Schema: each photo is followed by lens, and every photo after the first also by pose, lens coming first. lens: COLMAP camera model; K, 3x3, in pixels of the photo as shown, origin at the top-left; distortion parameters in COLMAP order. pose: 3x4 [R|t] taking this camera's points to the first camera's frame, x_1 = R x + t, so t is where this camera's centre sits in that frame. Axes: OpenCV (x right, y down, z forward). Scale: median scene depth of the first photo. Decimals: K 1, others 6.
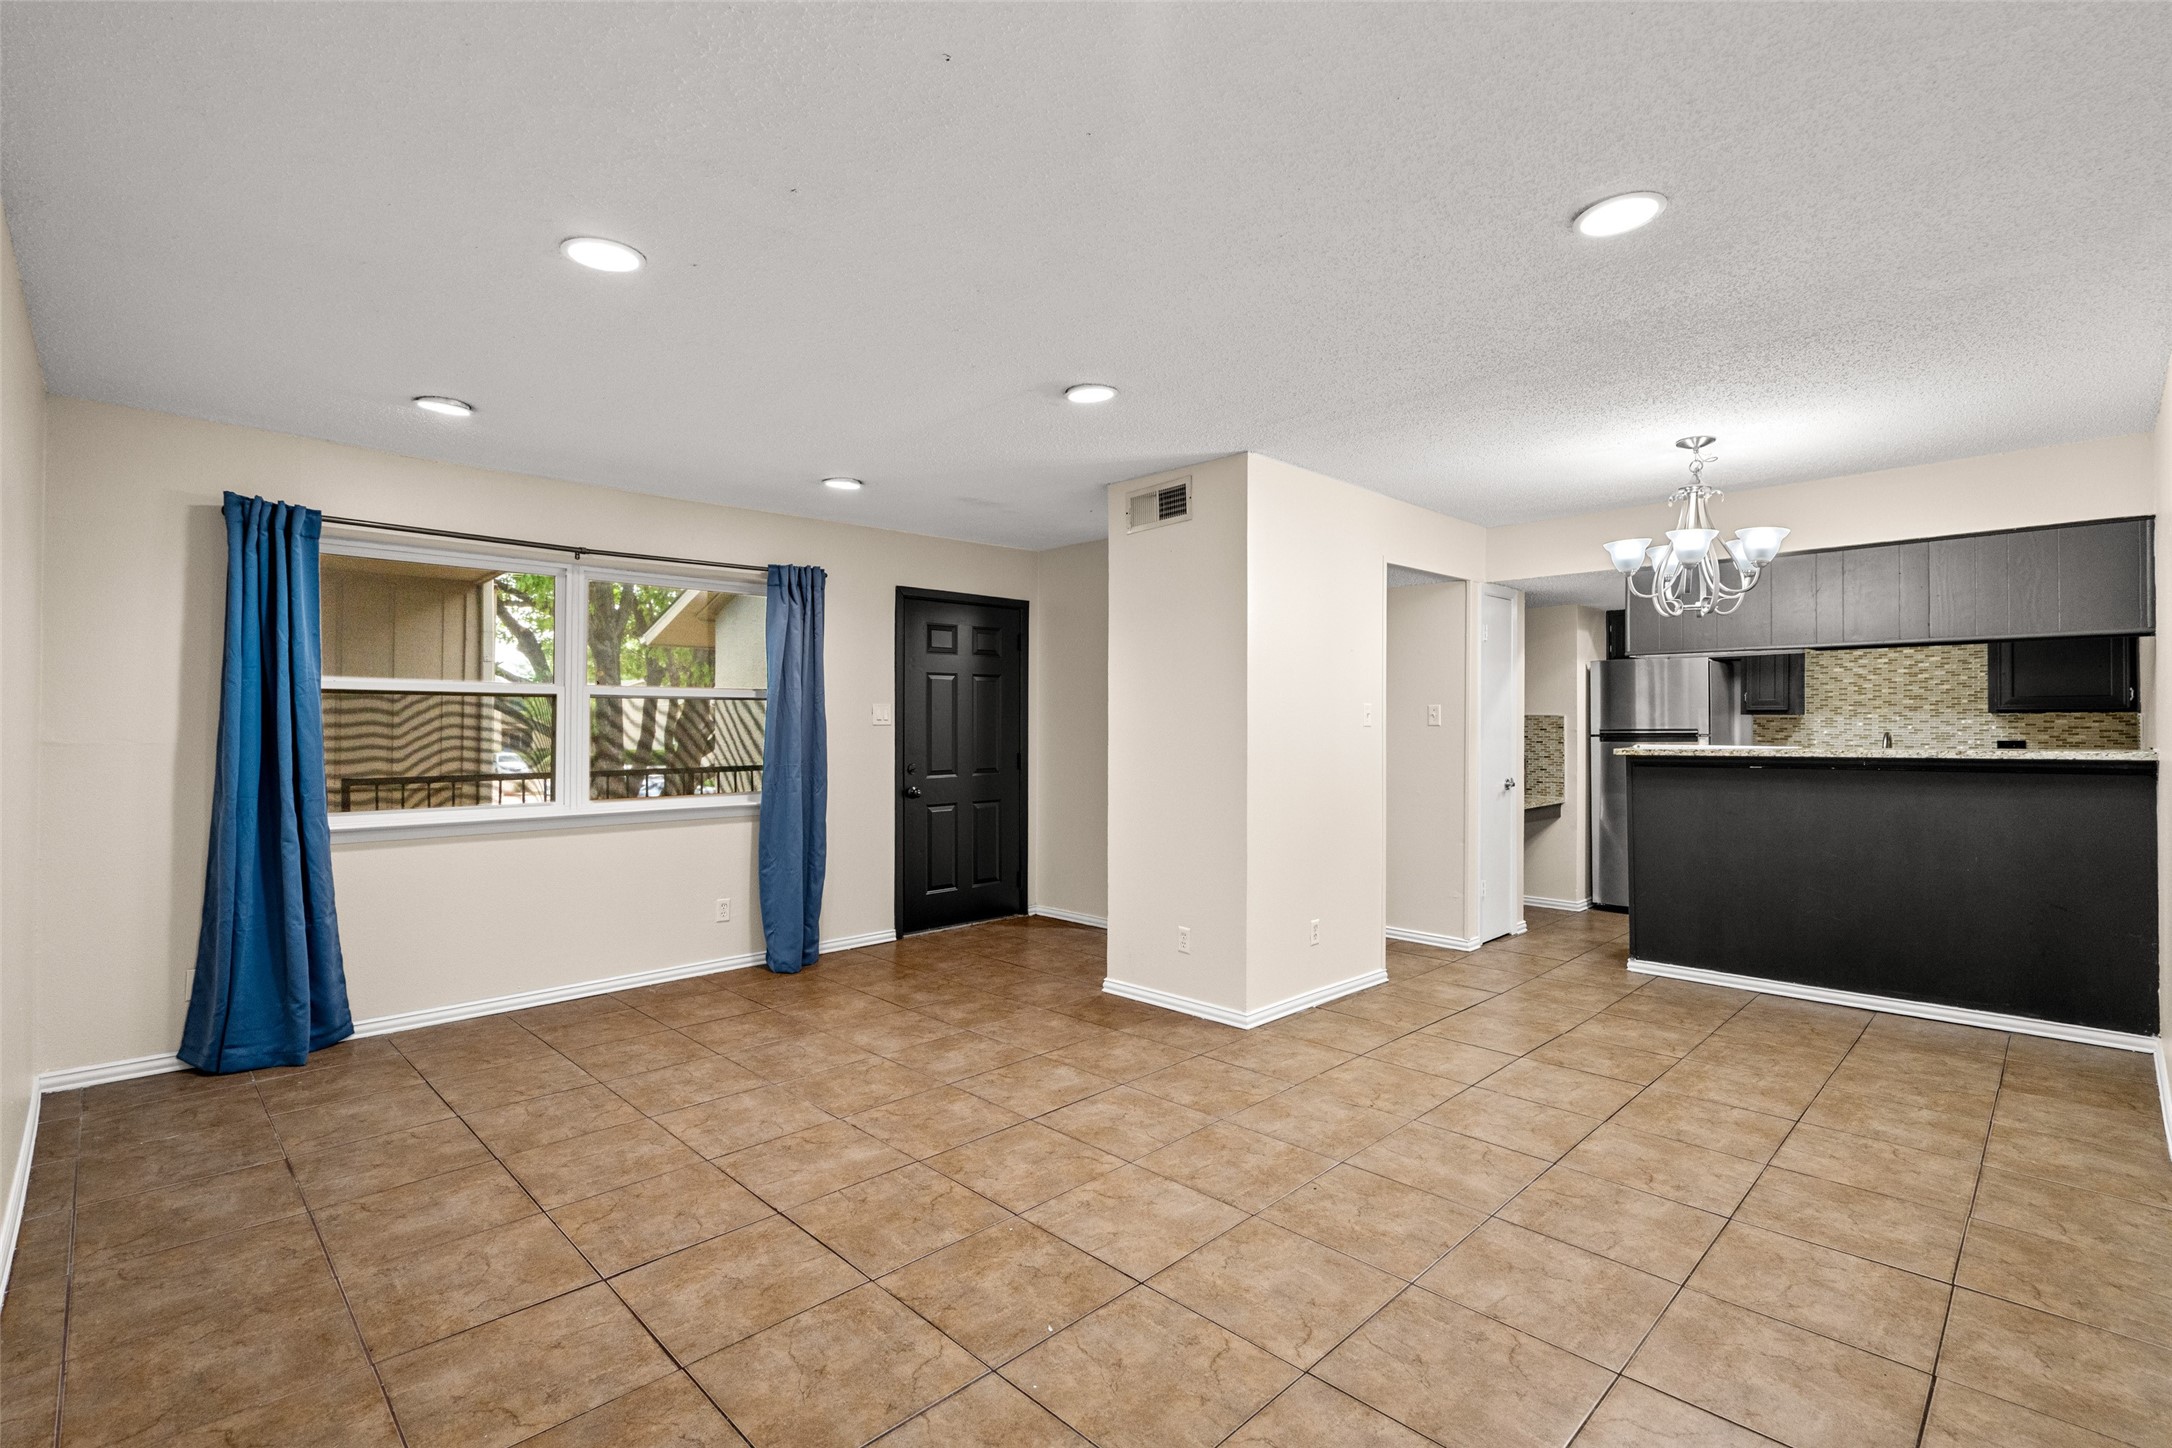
lens RADIAL K [[981.3, 0, 1081.6], [0, 981.3, 731.3], [0, 0, 1]] dist [-0.002452, 0.000666]
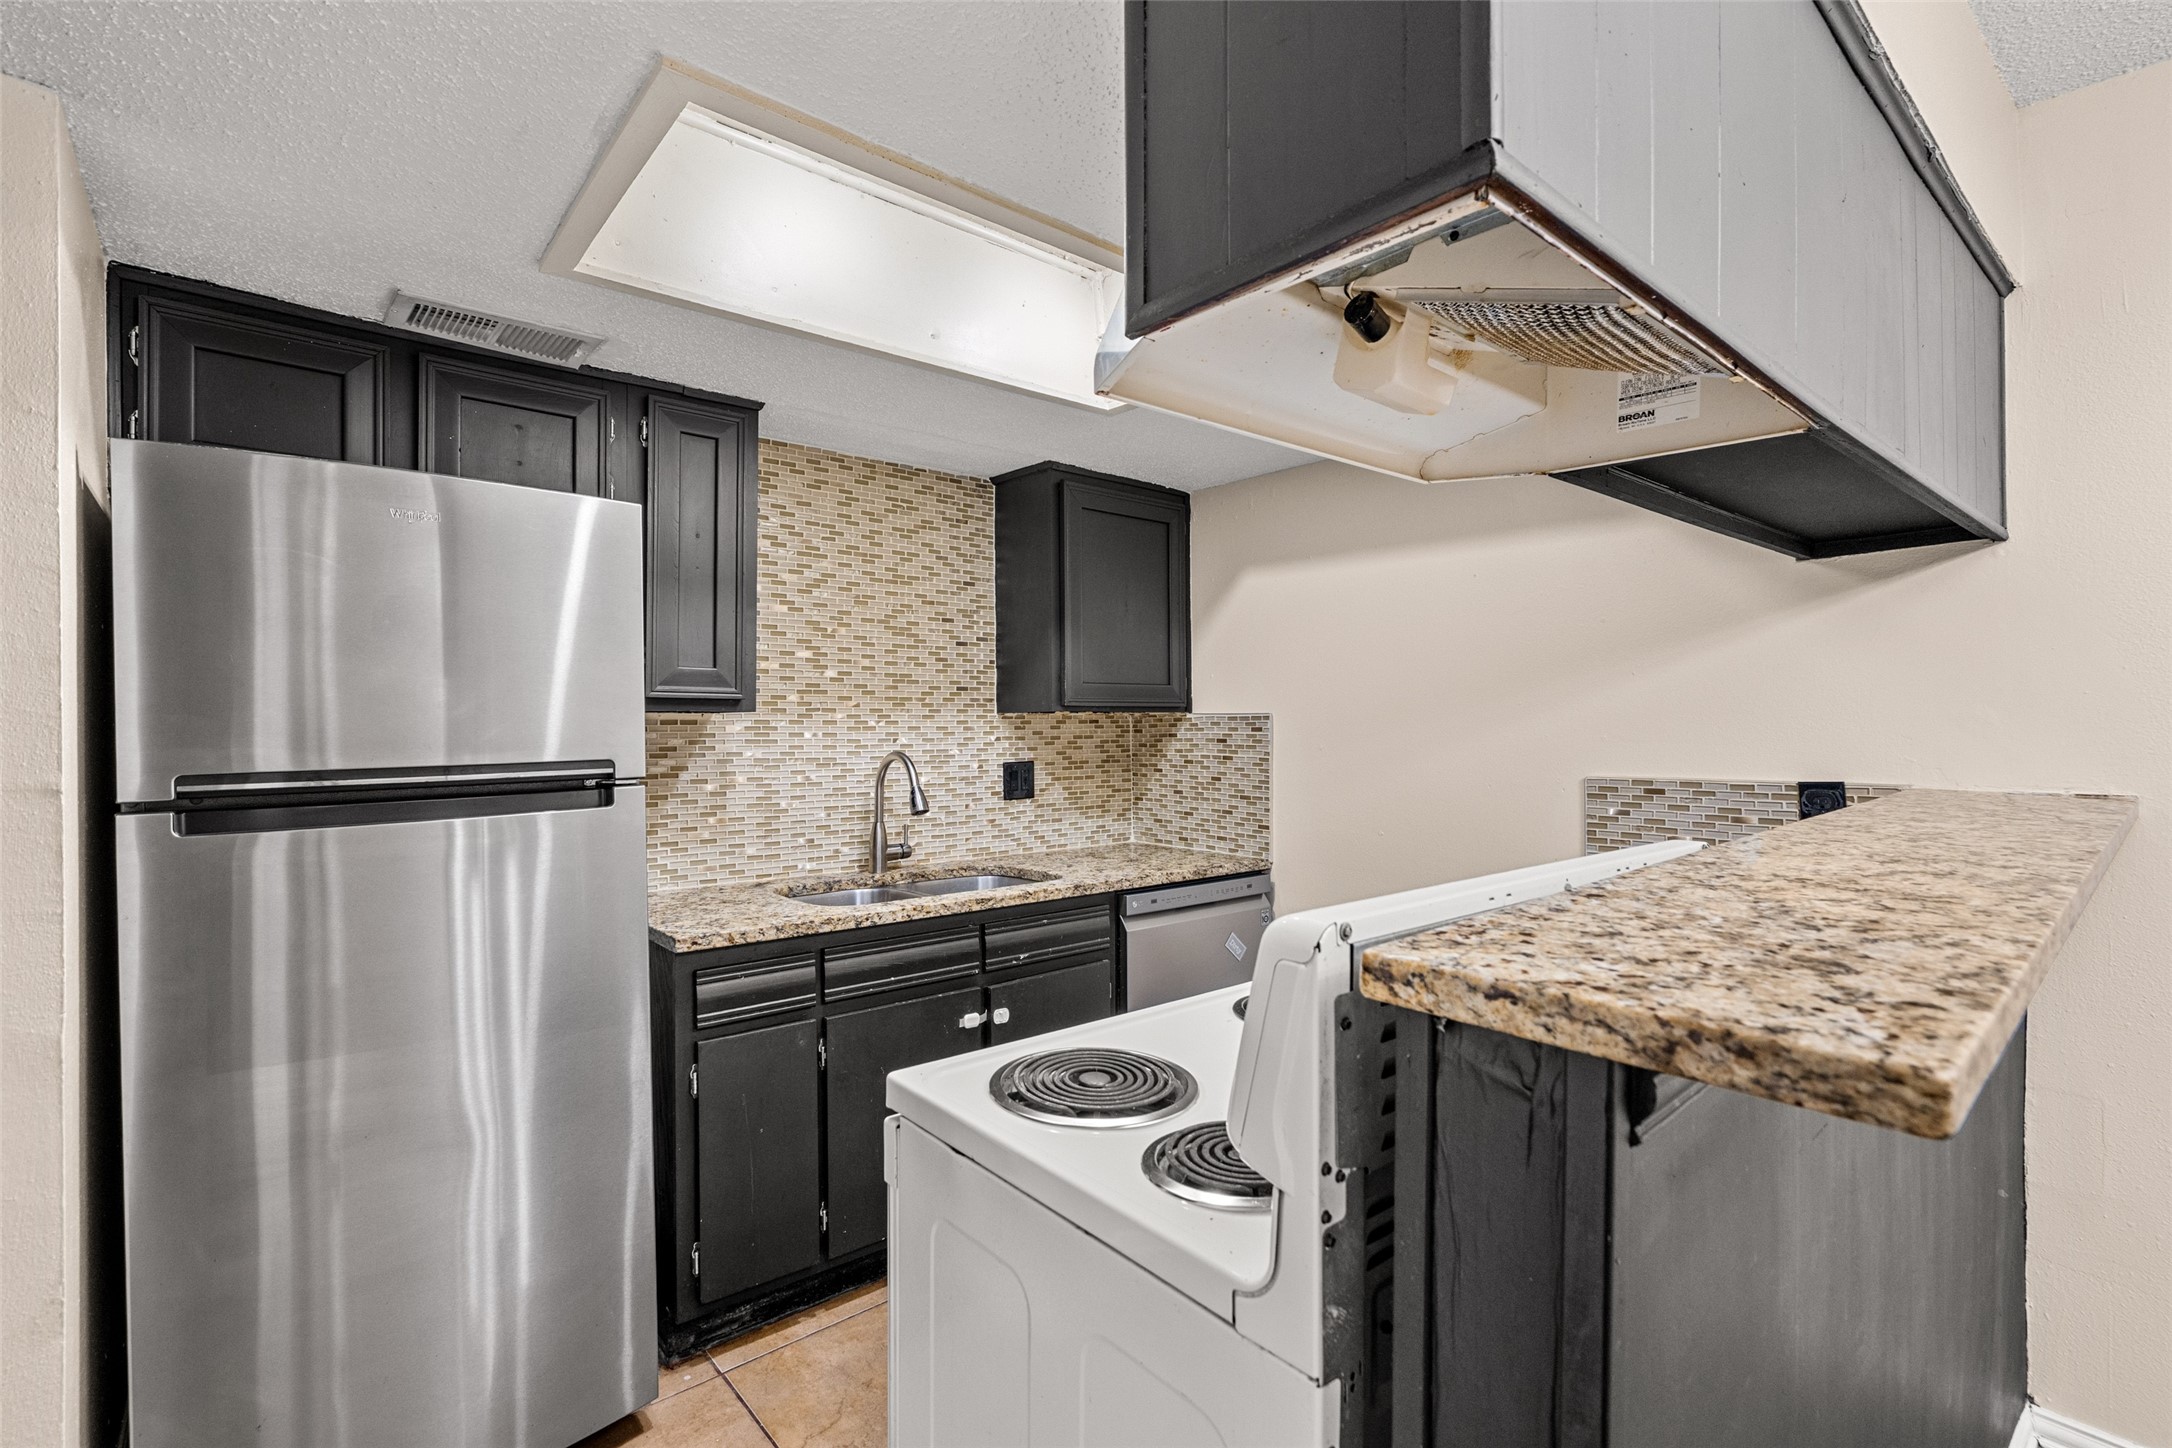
lens RADIAL K [[991.8, 0, 1080.1], [0, 991.8, 715.9], [0, 0, 1]] dist [0.001192, -0.000090]
pose [[0.081228, 0.006794, 0.996672, 0.605087], [0.012908, 0.999886, -0.007868, -0.018235], [-0.996612, 0.013505, 0.081131, 1.428632]]
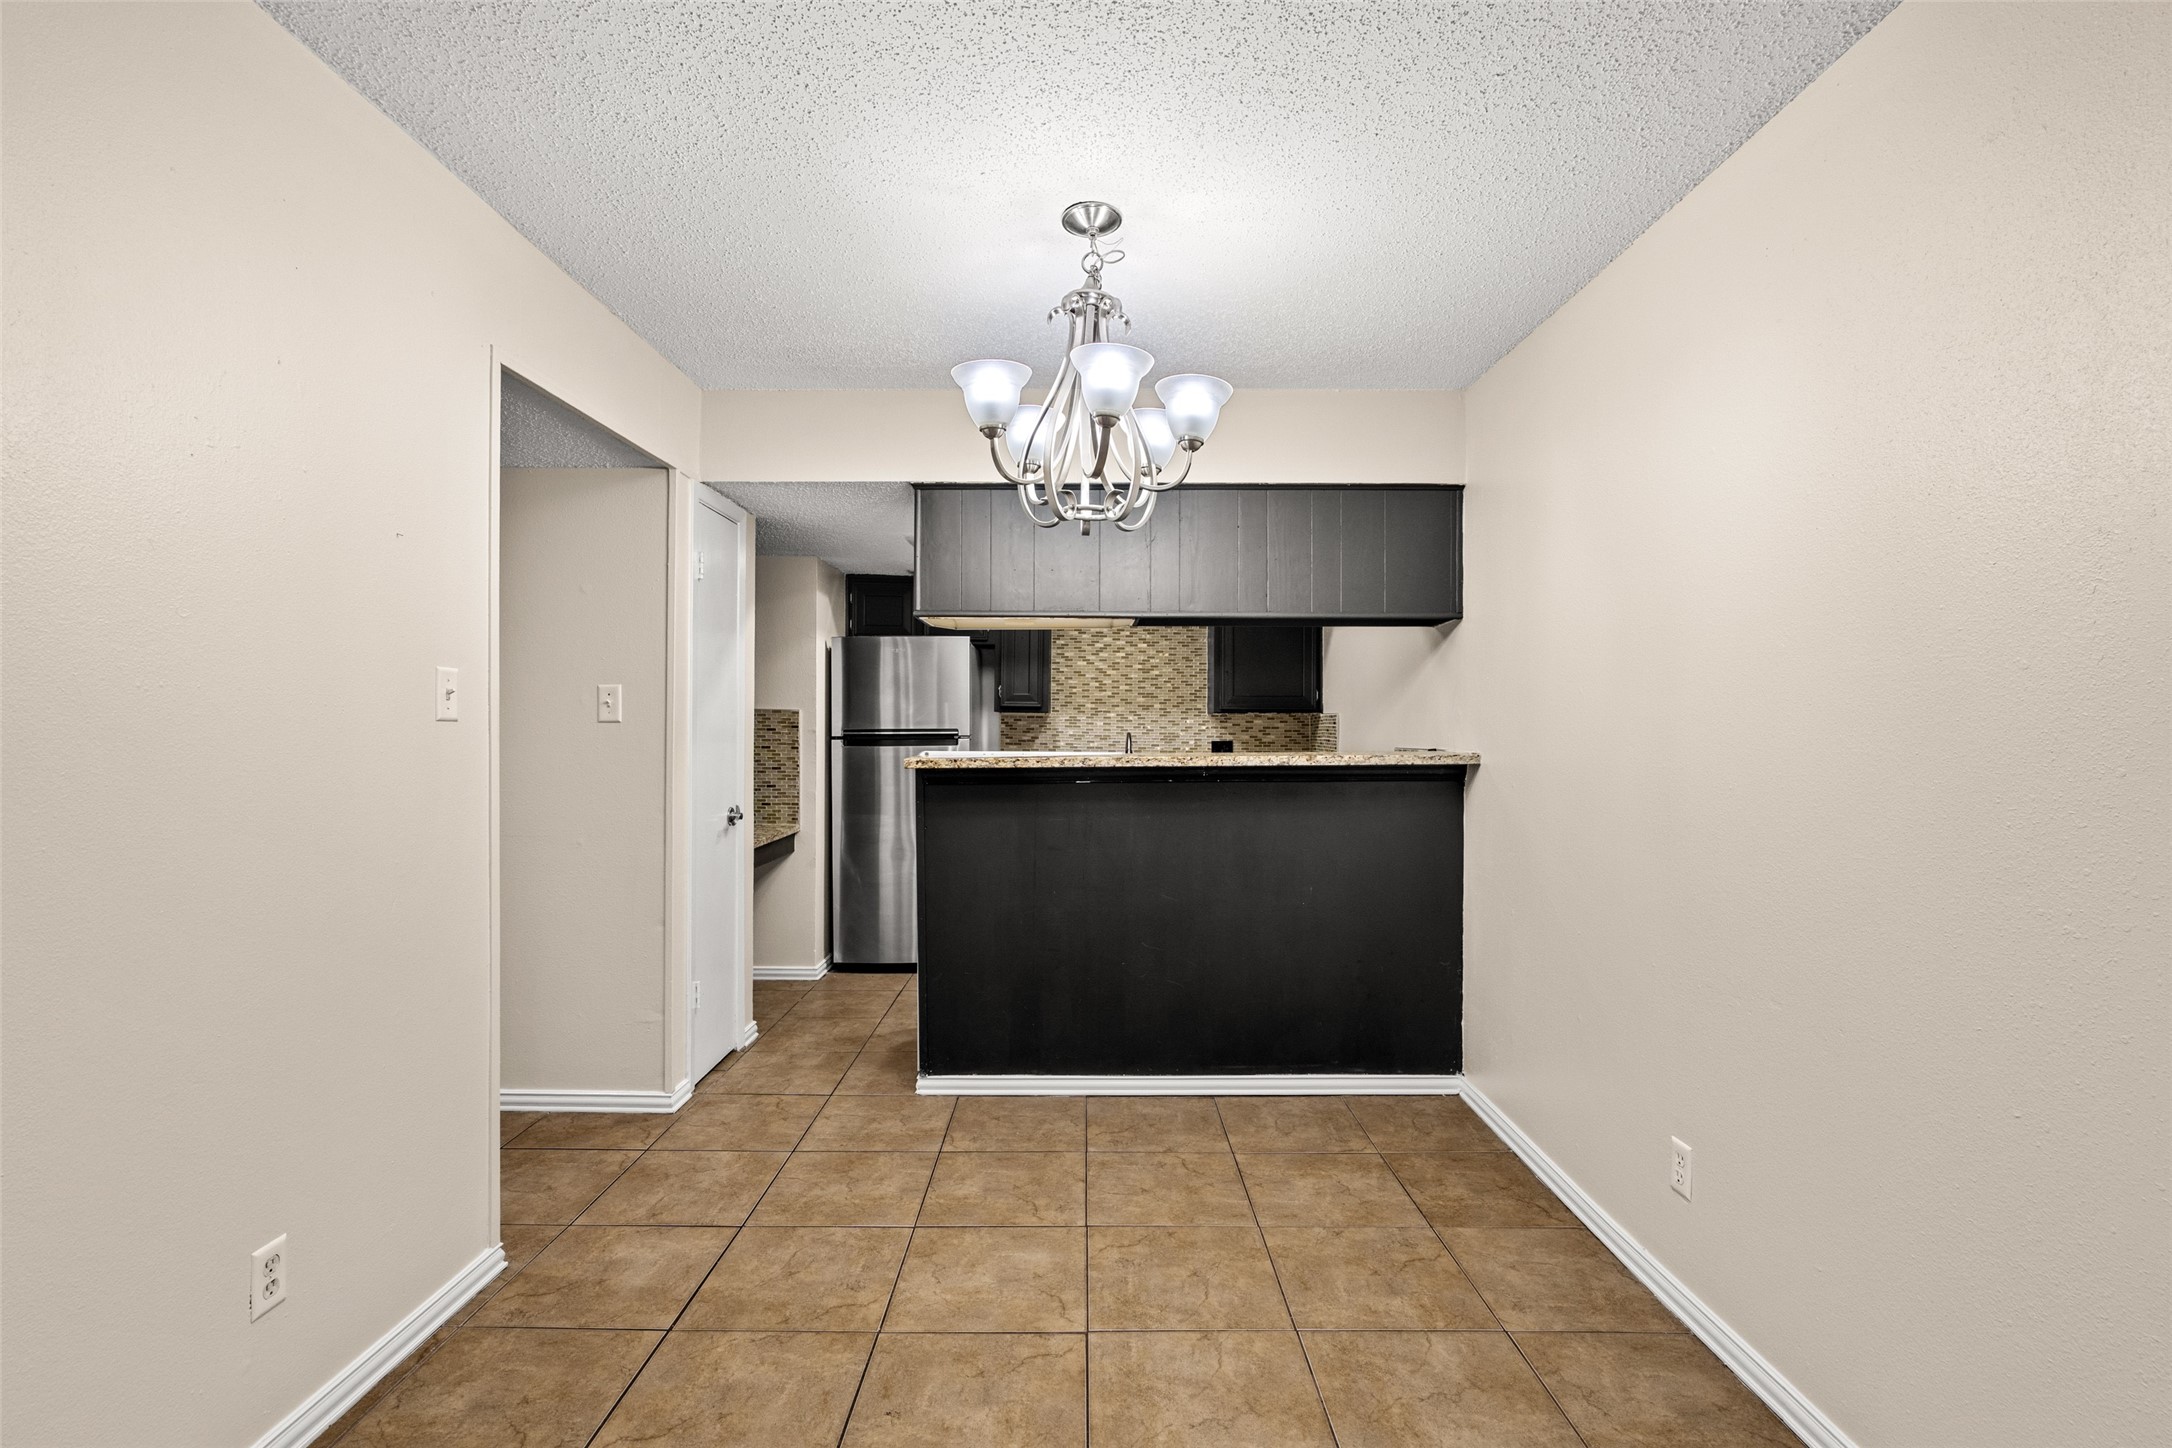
lens RADIAL K [[981.3, 0, 1081.6], [0, 981.3, 731.3], [0, 0, 1]] dist [-0.002452, 0.000666]
pose [[0.702399, 0.000125, 0.711783, 0.229266], [0.001532, 0.999997, -0.001687, 0.001990], [-0.711782, 0.002275, 0.702397, 0.633846]]
